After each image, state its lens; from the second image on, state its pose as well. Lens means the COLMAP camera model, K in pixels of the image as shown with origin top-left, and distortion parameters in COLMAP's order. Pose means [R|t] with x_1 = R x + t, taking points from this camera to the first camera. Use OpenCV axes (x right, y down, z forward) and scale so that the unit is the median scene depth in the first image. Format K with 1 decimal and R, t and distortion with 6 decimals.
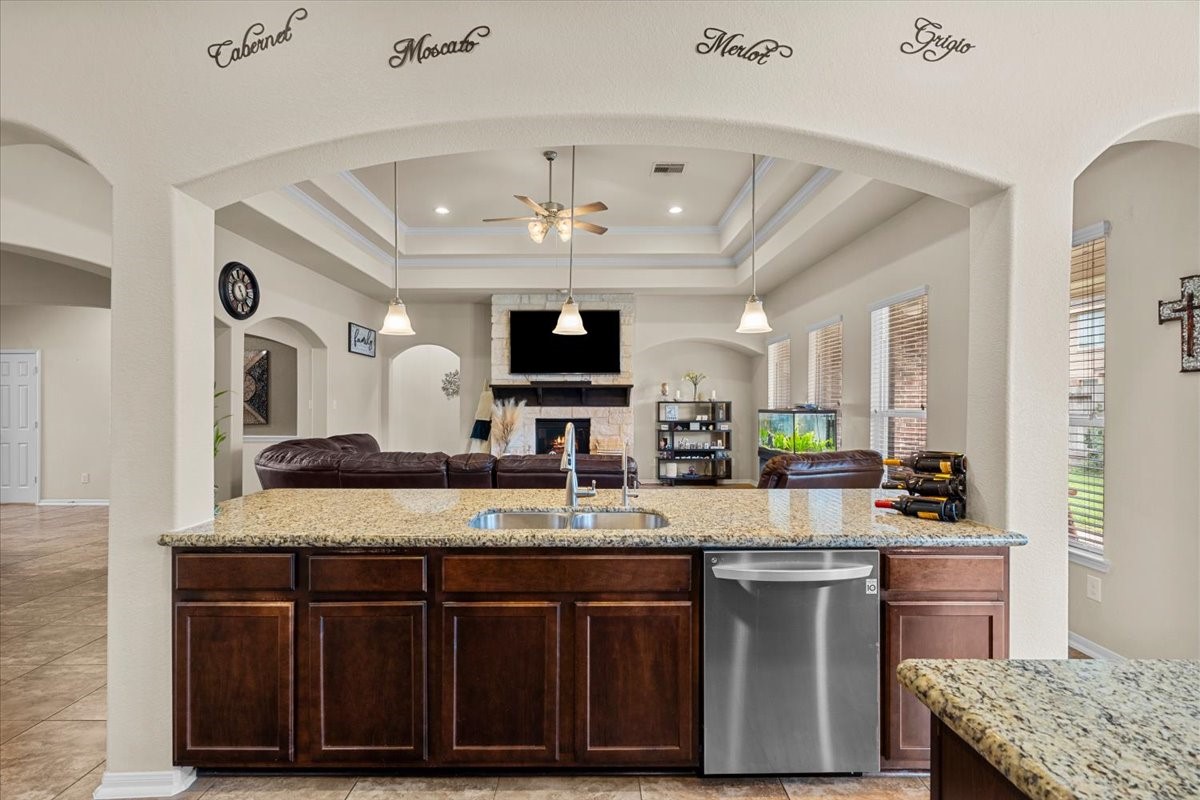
lens RADIAL K [[554.3, 0, 585.6], [0, 554.3, 402.6], [0, 0, 1]] dist [-0.010659, 0.009999]
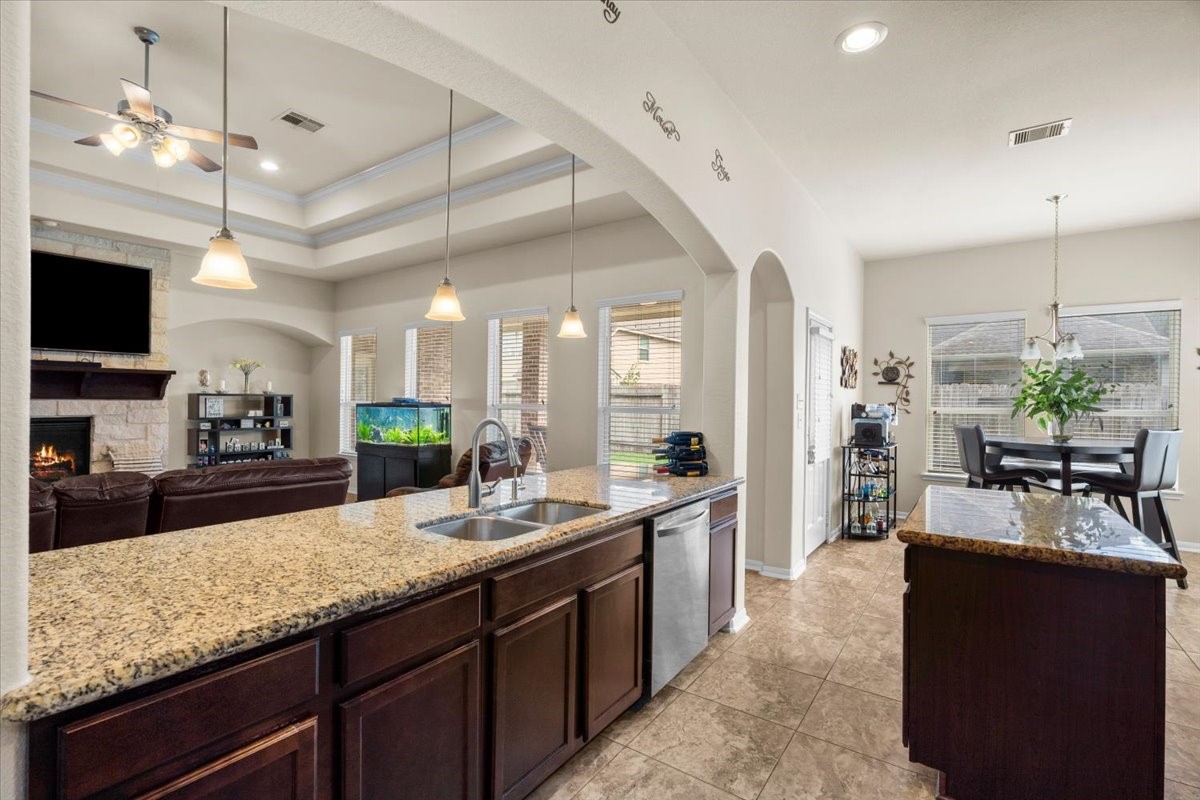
lens RADIAL K [[552.8, 0, 600.0], [0, 552.8, 400.0], [0, 0, 1]] dist [-0.005097, 0.000265]
pose [[0.570545, 0.005336, 0.821249, -0.195268], [-0.009942, 0.999950, 0.000410, 0.001280], [-0.821206, -0.008399, 0.570570, 0.089586]]
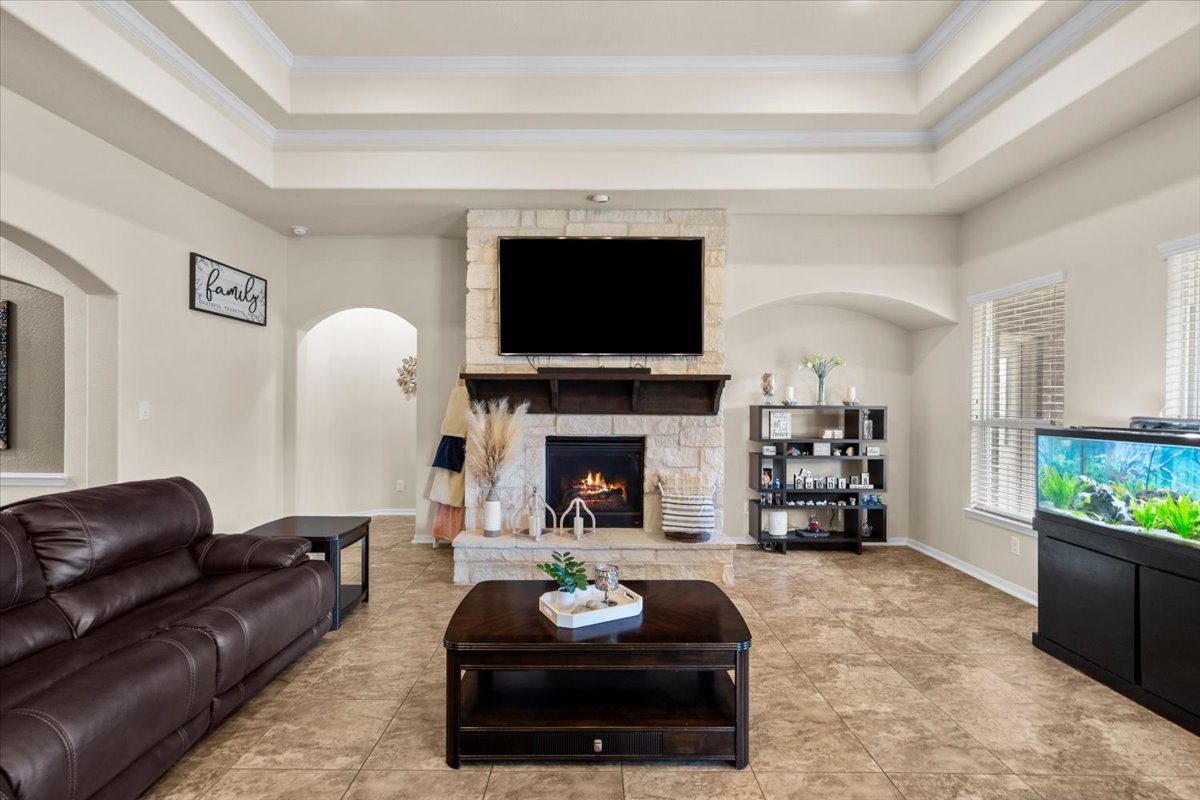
lens RADIAL K [[554.3, 0, 585.6], [0, 554.3, 402.6], [0, 0, 1]] dist [-0.010659, 0.009999]
pose [[0.999968, 0.005586, 0.005685, -0.054586], [-0.005619, 0.999967, 0.005830, -0.007854], [-0.005652, -0.005862, 0.999967, 0.452872]]
